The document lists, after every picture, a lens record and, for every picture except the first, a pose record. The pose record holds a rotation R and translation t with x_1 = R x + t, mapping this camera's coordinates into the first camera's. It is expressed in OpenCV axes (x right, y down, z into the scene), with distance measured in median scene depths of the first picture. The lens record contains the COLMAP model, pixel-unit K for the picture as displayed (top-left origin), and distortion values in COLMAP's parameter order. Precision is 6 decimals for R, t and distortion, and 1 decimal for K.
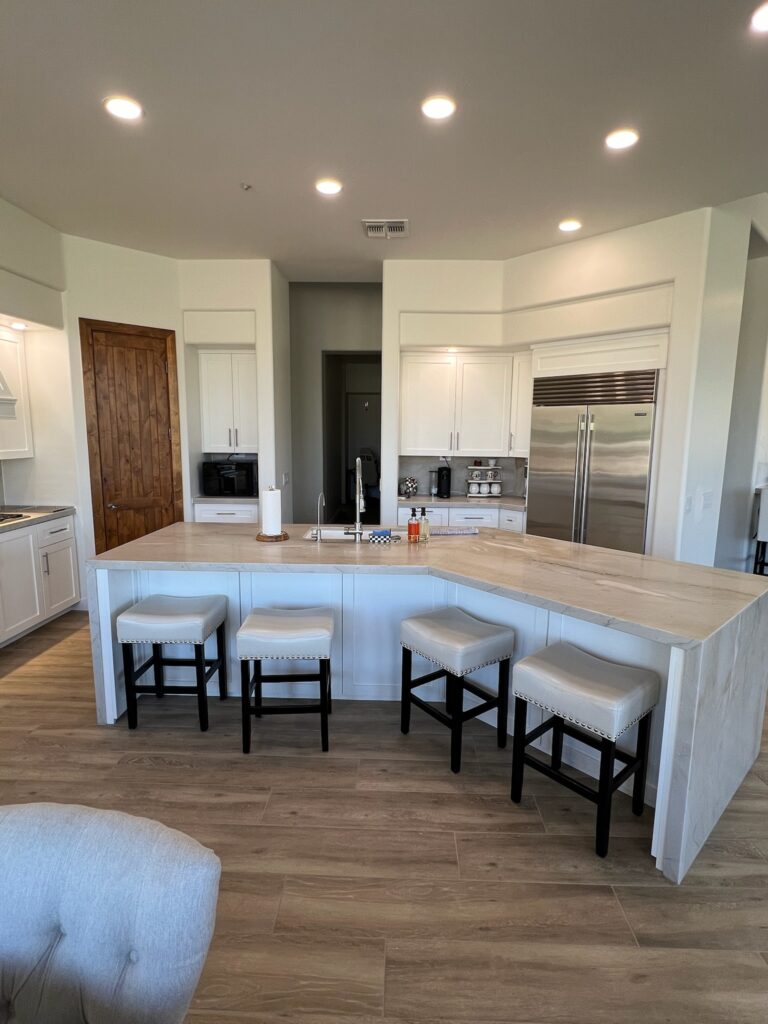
lens RADIAL K [[517.8, 0, 386.0], [0, 517.8, 506.8], [0, 0, 1]] dist [-0.002061, 0.000231]
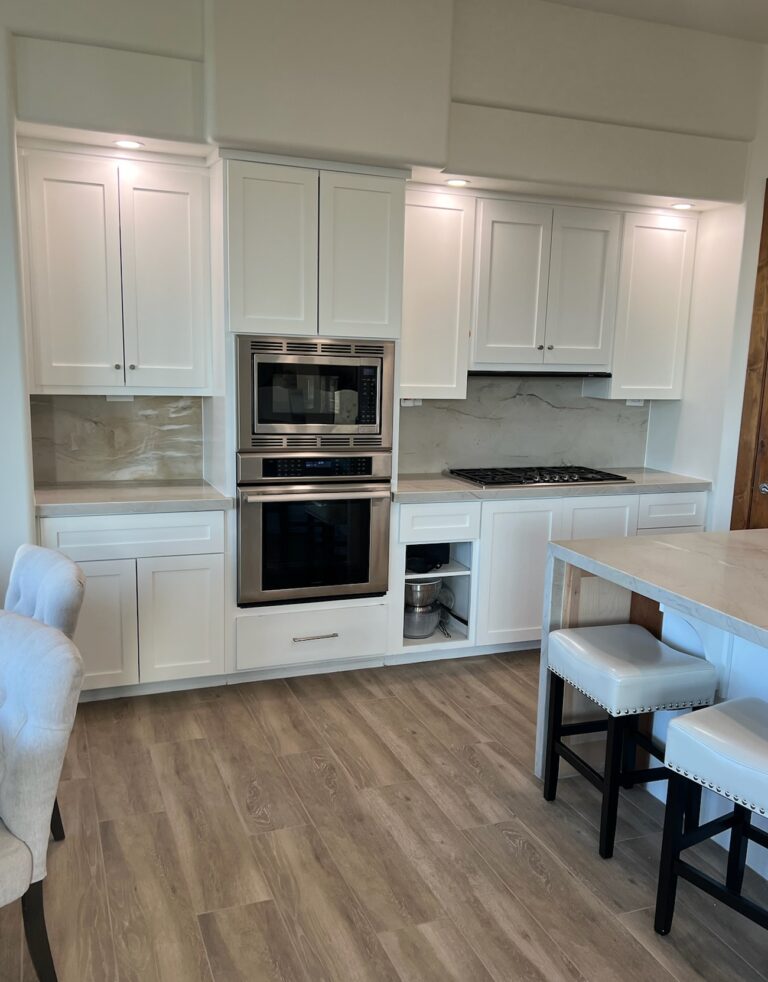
lens RADIAL K [[905.7, 0, 425.1], [0, 905.7, 524.2], [0, 0, 1]] dist [0.078506, -0.142461]
pose [[0.413926, 0.182643, -0.891800, 0.278395], [-0.164818, 0.978511, 0.123902, -0.028055], [0.895266, 0.095699, 0.435134, 0.185665]]
